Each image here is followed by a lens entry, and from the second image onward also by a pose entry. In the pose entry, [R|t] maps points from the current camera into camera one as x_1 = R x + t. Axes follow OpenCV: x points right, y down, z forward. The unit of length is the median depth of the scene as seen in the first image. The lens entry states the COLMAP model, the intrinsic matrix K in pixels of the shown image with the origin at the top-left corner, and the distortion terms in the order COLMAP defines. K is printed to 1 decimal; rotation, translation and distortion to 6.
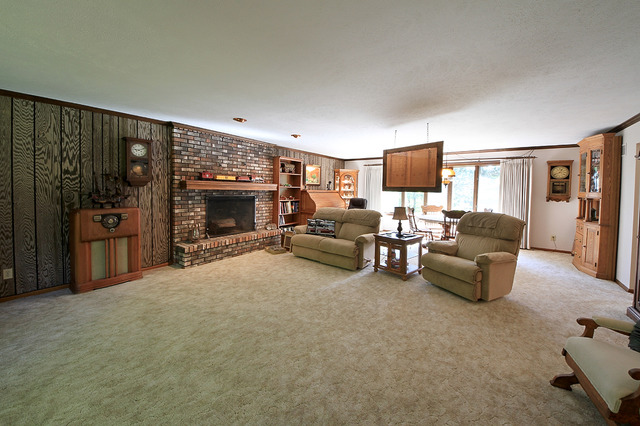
lens RADIAL K [[245.8, 0, 314.2], [0, 245.8, 197.1], [0, 0, 1]] dist [-0.000757, -0.000348]
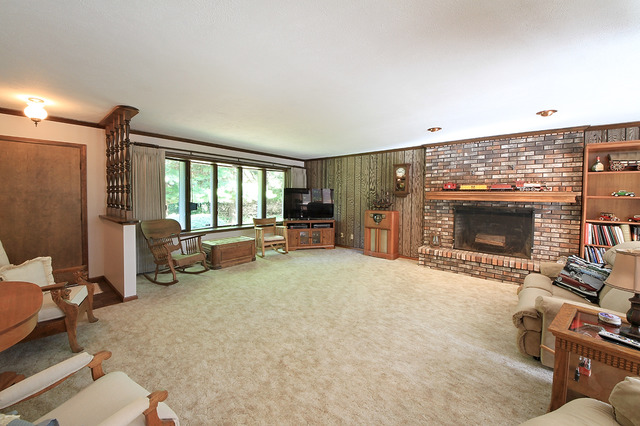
lens RADIAL K [[245.8, 0, 314.2], [0, 245.8, 197.1], [0, 0, 1]] dist [-0.000757, -0.000348]
pose [[-0.084489, -0.010373, -0.996370, 0.691538], [-0.046508, 0.998897, -0.006456, -0.010135], [0.995338, 0.045794, -0.084879, 0.573960]]
